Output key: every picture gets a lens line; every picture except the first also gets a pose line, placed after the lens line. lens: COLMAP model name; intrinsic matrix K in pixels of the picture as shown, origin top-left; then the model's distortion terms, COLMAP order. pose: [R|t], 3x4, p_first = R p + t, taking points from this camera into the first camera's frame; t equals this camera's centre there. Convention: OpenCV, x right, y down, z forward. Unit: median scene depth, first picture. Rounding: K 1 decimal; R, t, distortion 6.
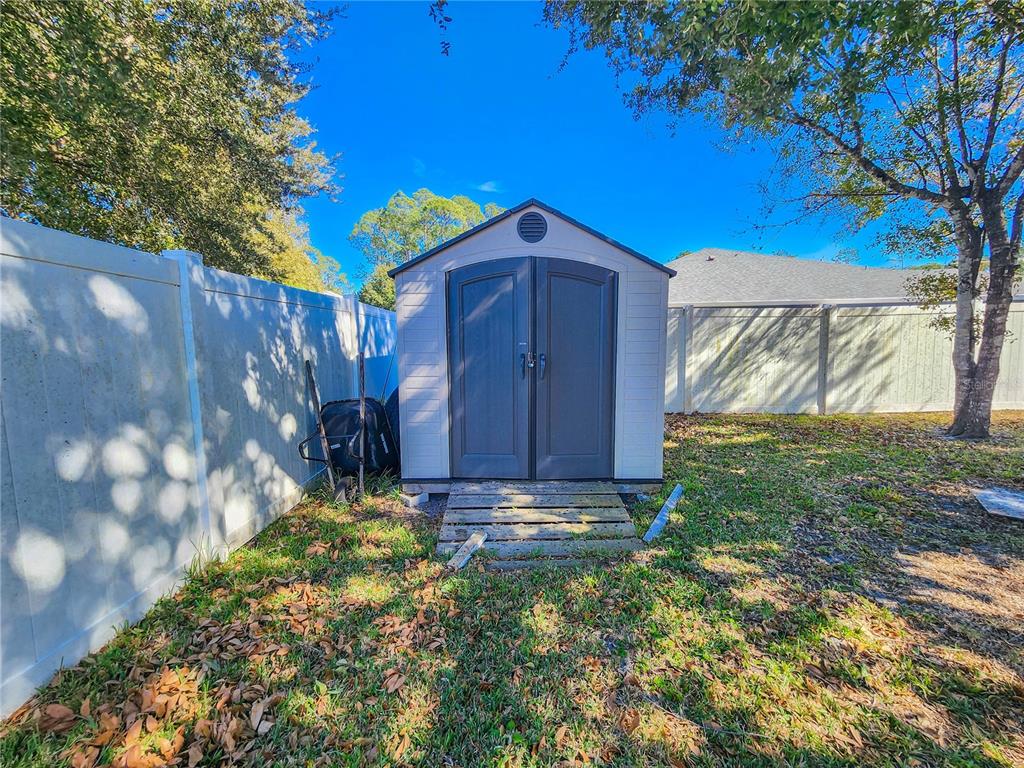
lens RADIAL K [[414.0, 0, 516.9], [0, 414.0, 381.6], [0, 0, 1]] dist [0.000933, 0.001144]
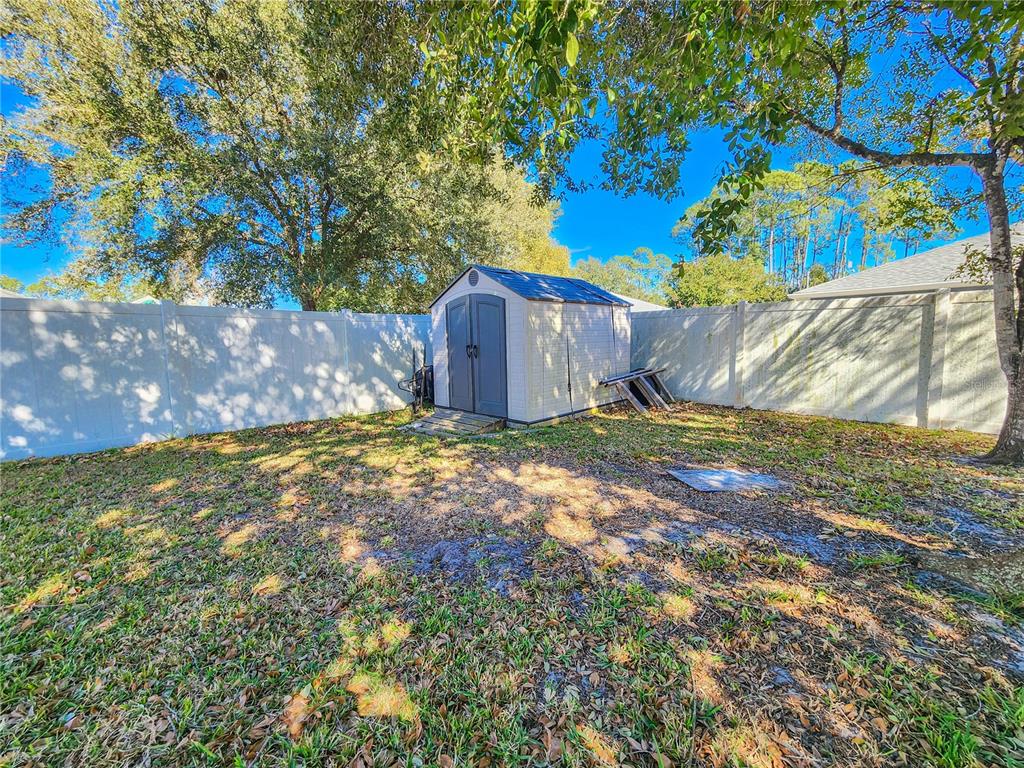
lens RADIAL K [[414.0, 0, 516.9], [0, 414.0, 381.6], [0, 0, 1]] dist [0.000933, 0.001144]
pose [[0.723522, 0.072022, -0.686534, 0.723748], [-0.062221, 0.997298, 0.039050, 0.006523], [0.687492, 0.014463, 0.726048, -0.111596]]
